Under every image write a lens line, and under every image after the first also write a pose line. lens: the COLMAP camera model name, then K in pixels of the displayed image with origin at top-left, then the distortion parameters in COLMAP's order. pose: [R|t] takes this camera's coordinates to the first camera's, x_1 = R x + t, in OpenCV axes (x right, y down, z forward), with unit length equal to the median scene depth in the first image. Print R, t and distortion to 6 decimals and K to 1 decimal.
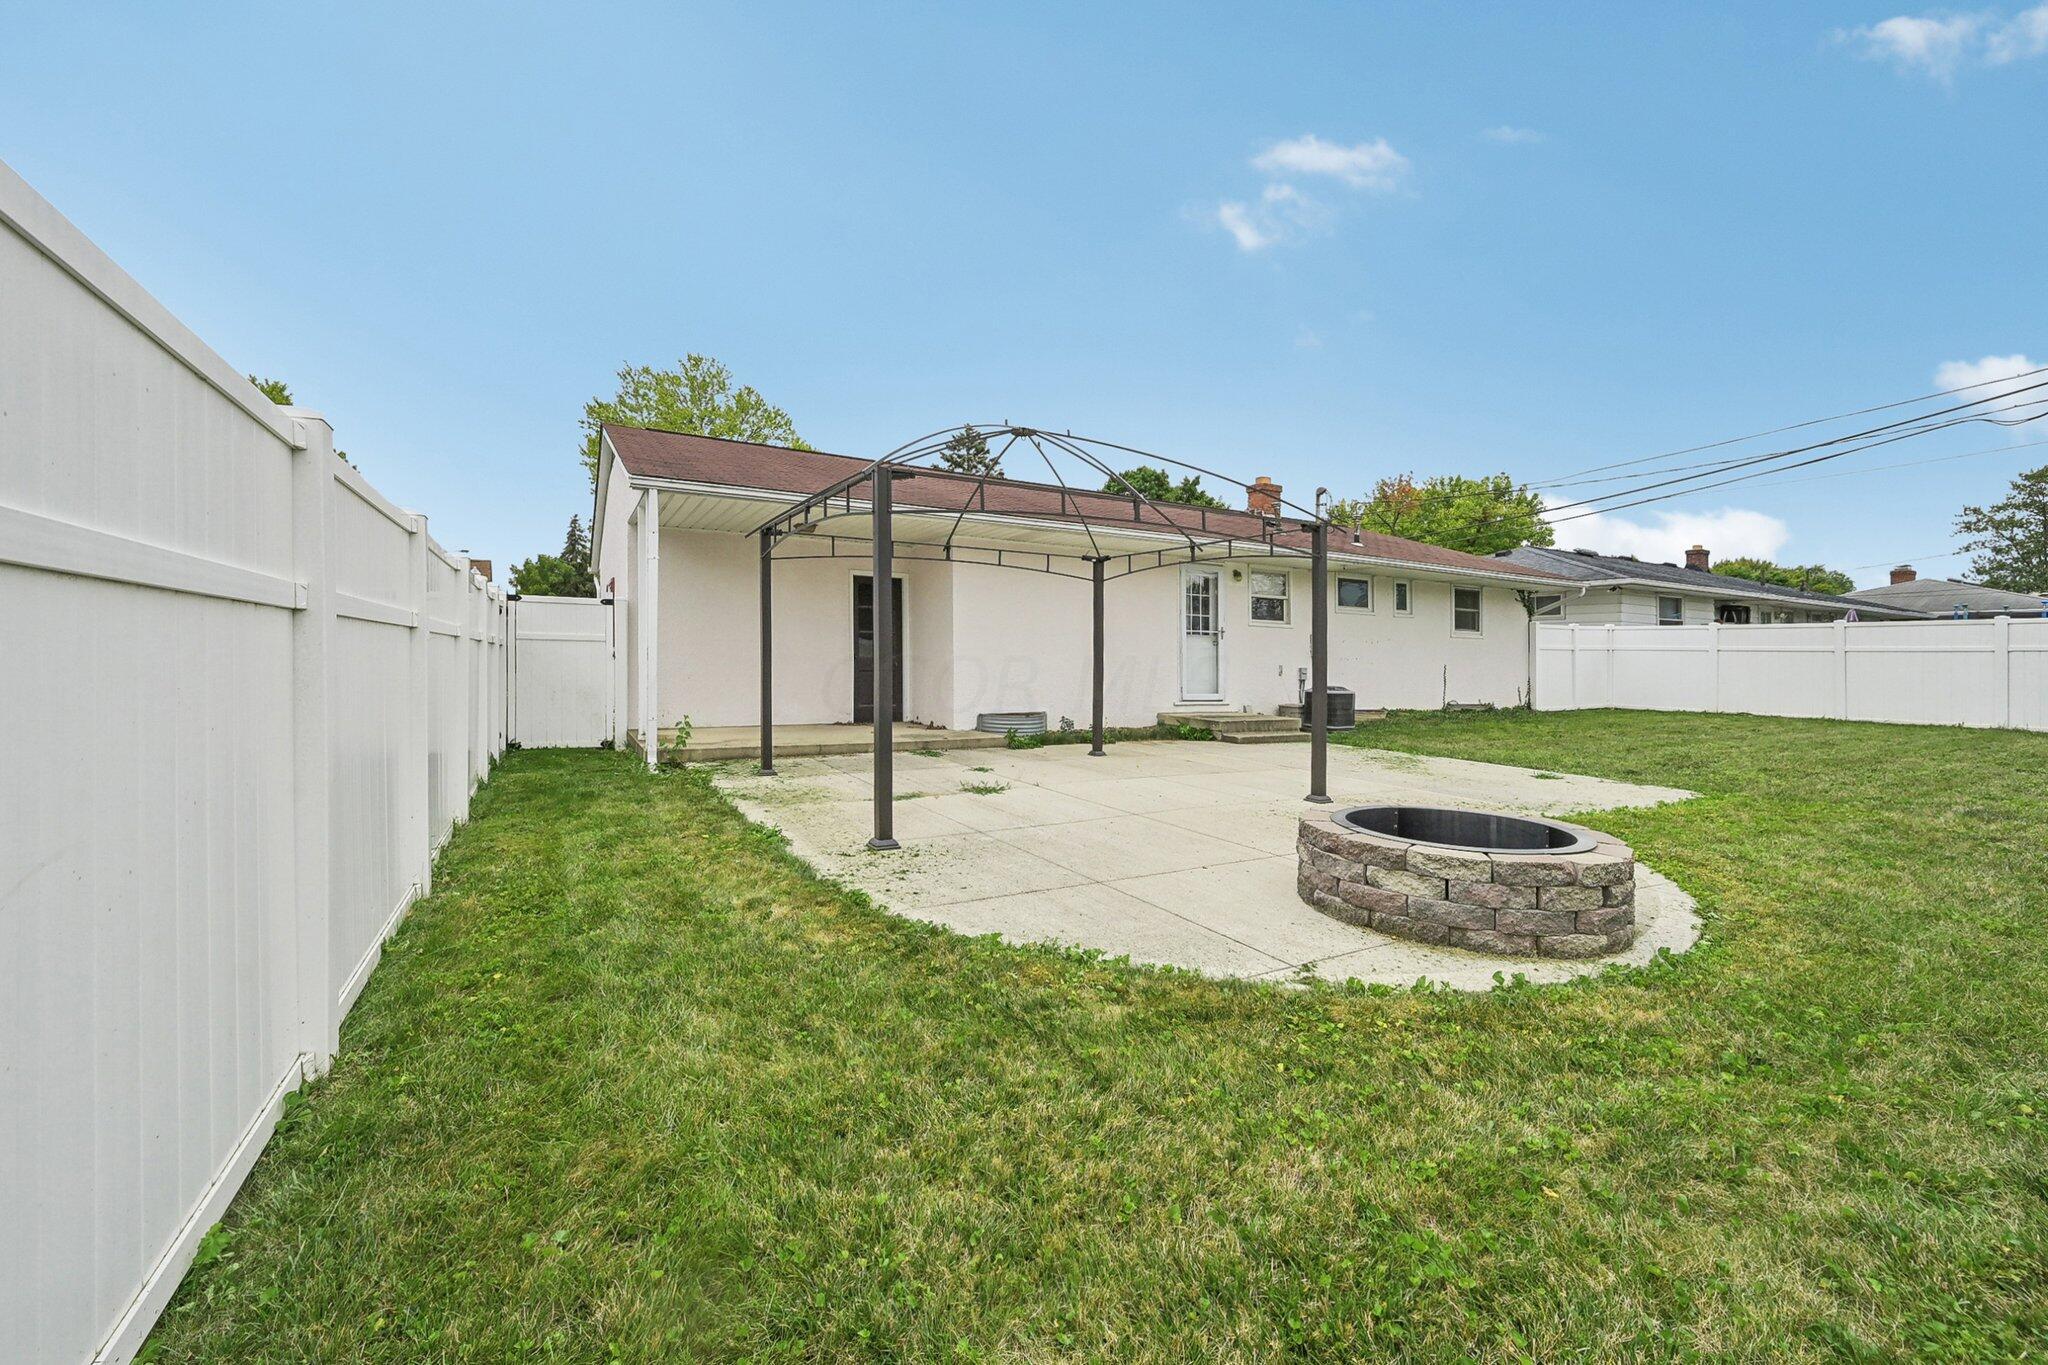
lens RADIAL K [[824.9, 0, 1024.0], [0, 824.9, 682.5], [0, 0, 1]] dist [0.000034, -0.000007]
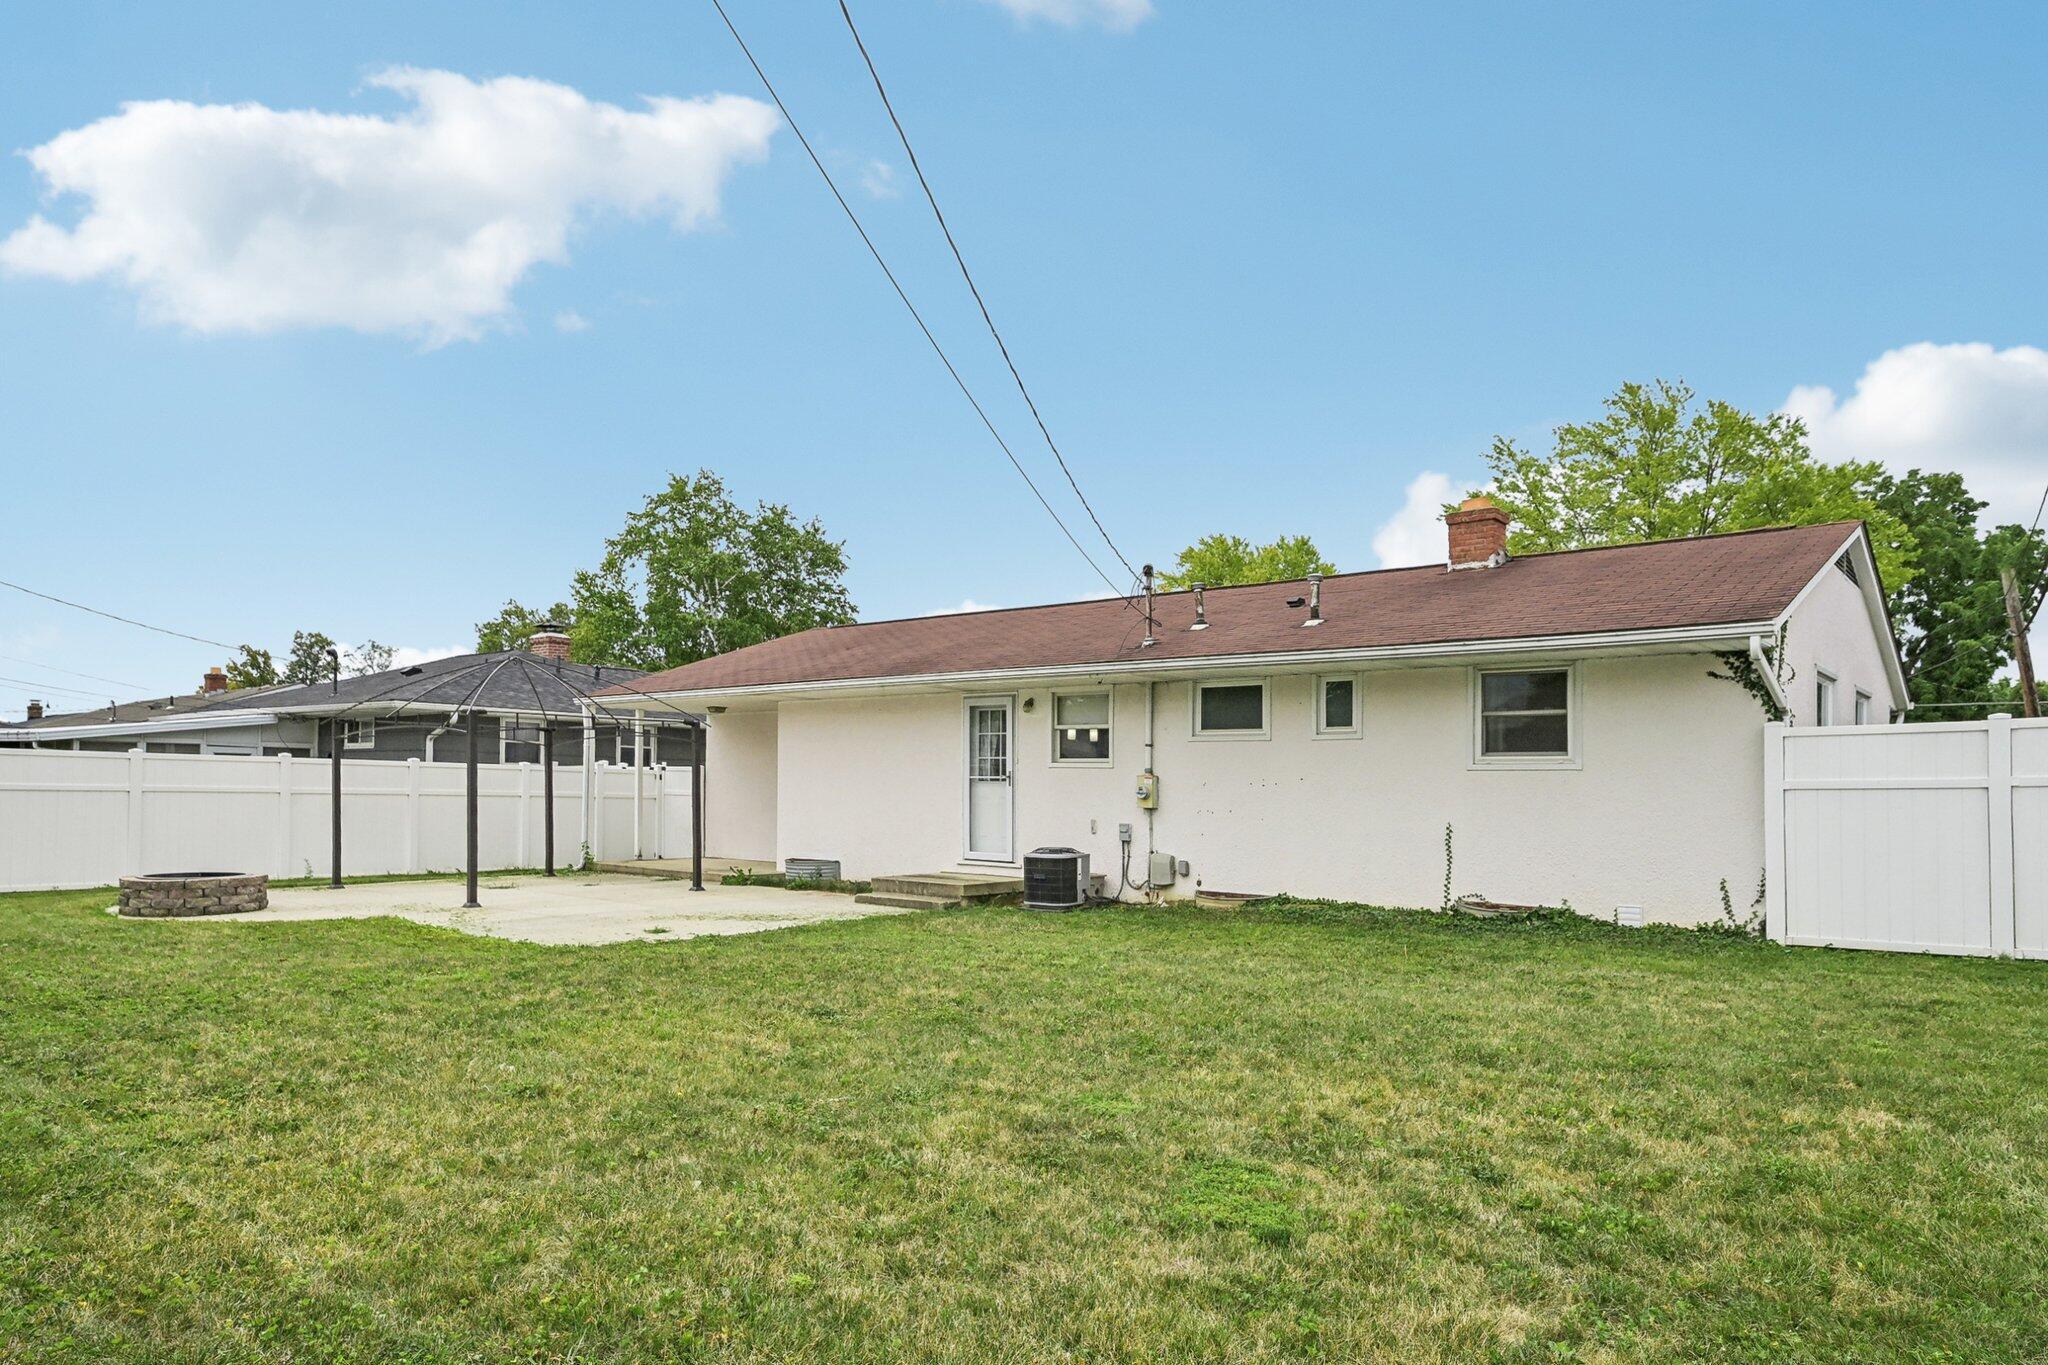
lens RADIAL K [[1242.6, 0, 1023.9], [0, 1242.6, 738.1], [0, 0, 1]] dist [-0.027686, 0.000742]
pose [[0.360702, -0.052065, -0.931227, 1.295884], [-0.030940, 0.997223, -0.067740, -0.016142], [0.932168, 0.053246, 0.358089, 0.534322]]
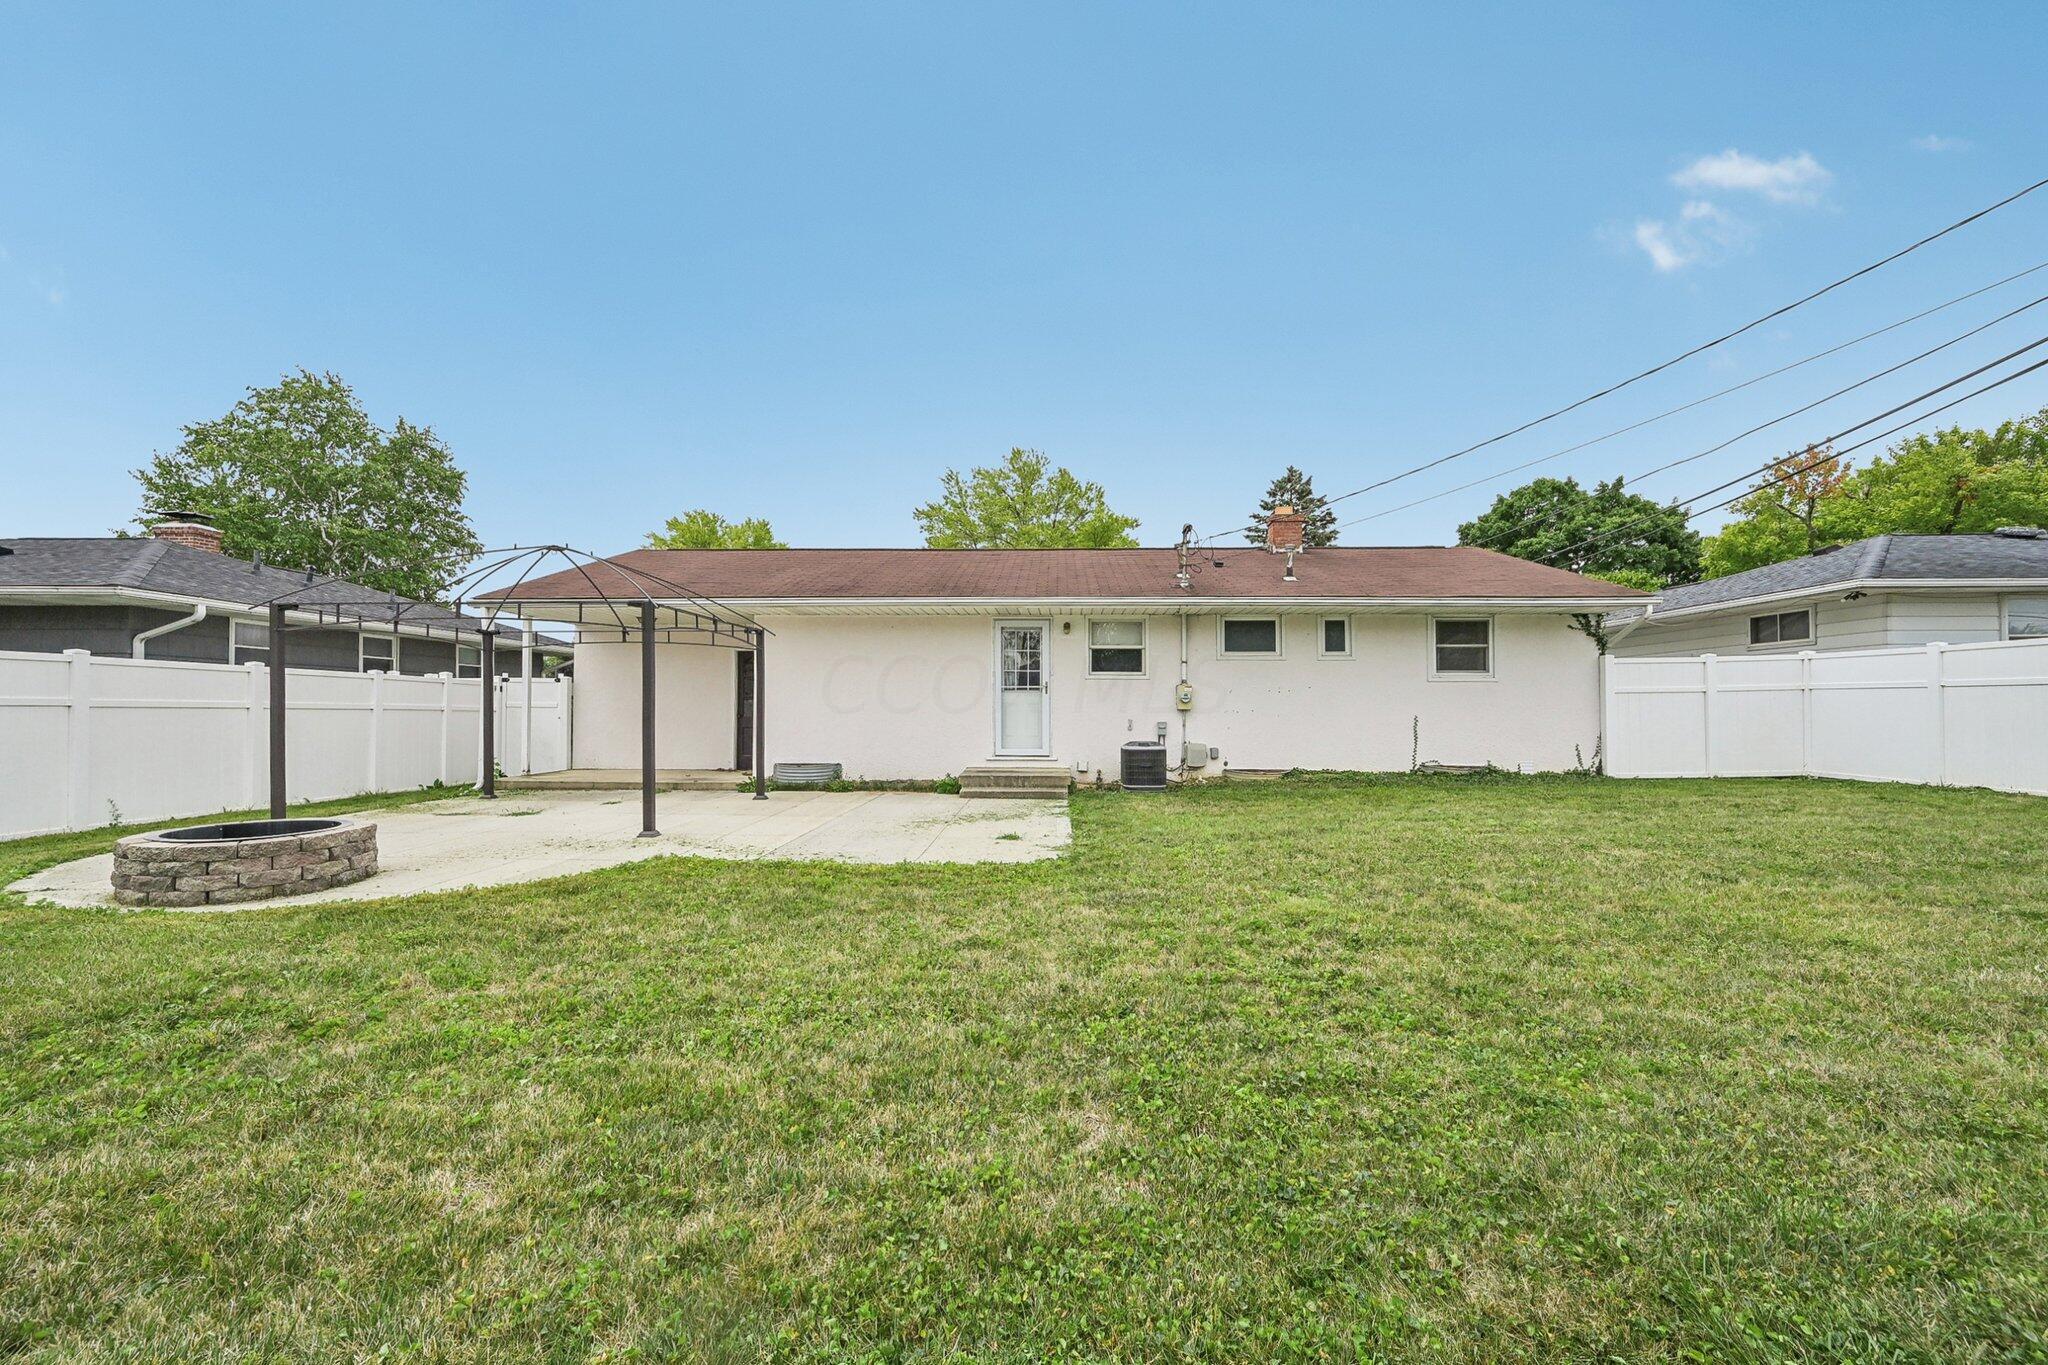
lens RADIAL K [[844.6, 0, 1063.4], [0, 844.6, 699.8], [0, 0, 1]] dist [-0.014337, -0.000017]
pose [[0.851397, -0.021566, -0.524078, 0.735898], [-0.000993, 0.999086, -0.042726, -0.001863], [0.524521, 0.036897, 0.850598, 0.138714]]
